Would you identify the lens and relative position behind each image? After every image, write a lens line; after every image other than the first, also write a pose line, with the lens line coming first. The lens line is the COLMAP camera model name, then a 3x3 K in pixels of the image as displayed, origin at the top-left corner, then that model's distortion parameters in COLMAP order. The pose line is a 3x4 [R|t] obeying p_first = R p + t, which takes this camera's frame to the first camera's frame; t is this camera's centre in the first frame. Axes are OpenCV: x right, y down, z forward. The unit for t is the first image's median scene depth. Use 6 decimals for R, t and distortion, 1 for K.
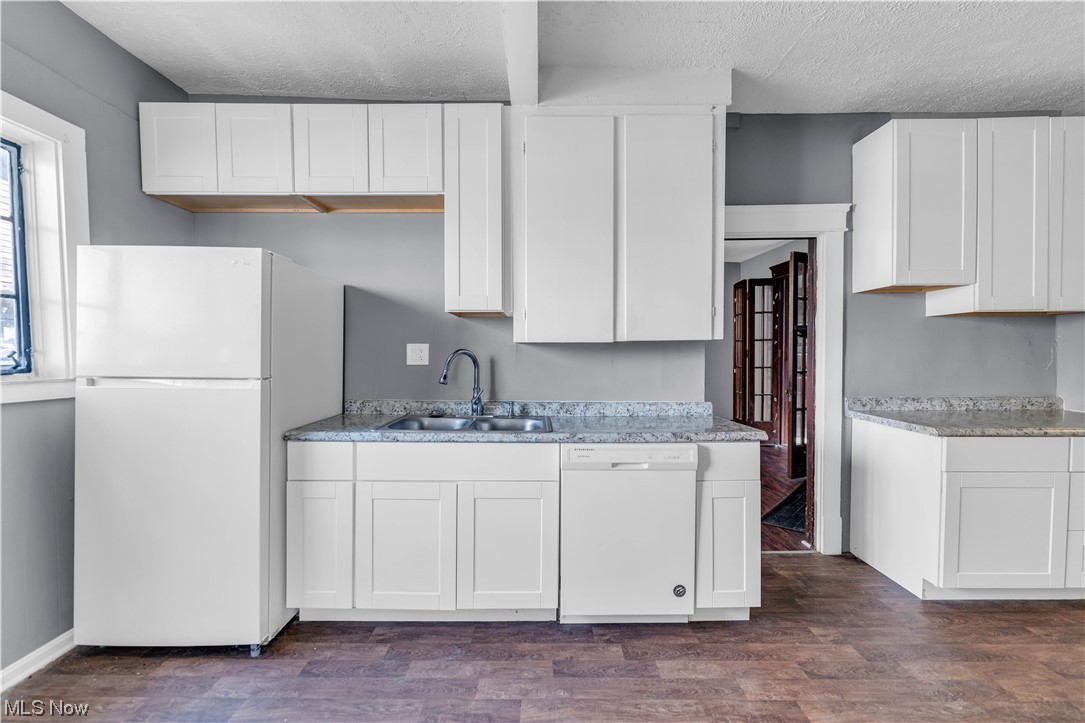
lens RADIAL K [[432.9, 0, 540.9], [0, 432.9, 362.9], [0, 0, 1]] dist [0.000385, -0.000018]
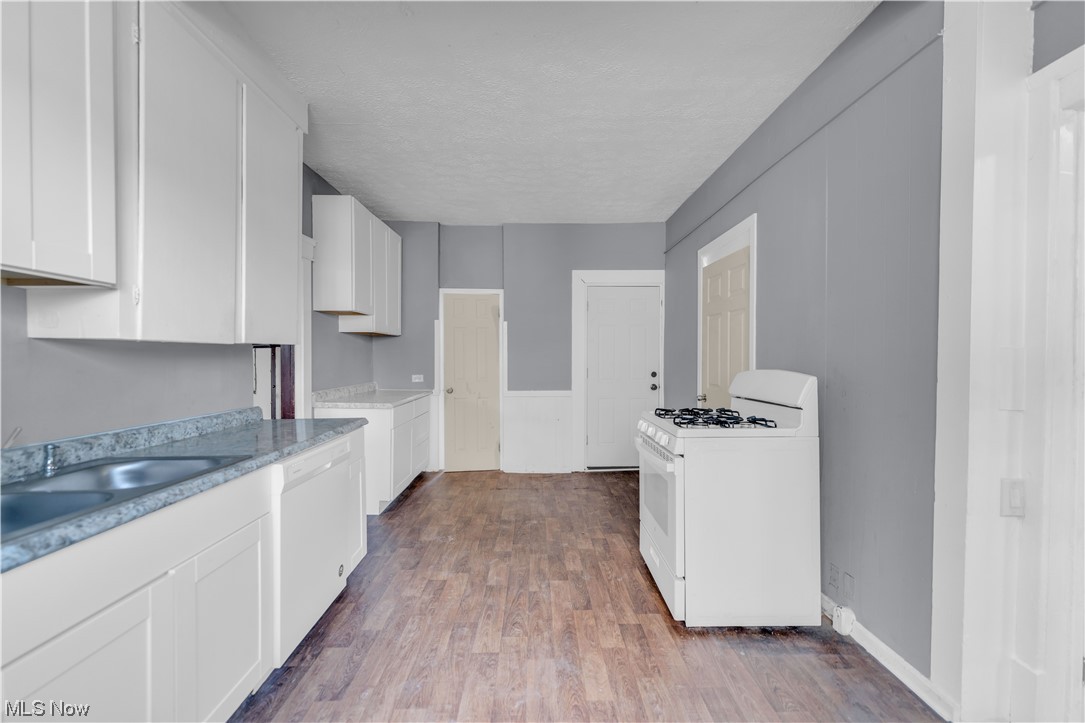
lens RADIAL K [[432.9, 0, 540.9], [0, 432.9, 362.9], [0, 0, 1]] dist [0.000385, -0.000018]
pose [[-0.015486, -0.010955, 0.999820, -0.758556], [0.016510, 0.999801, 0.011210, -0.012573], [-0.999744, 0.016680, -0.015302, 0.468079]]
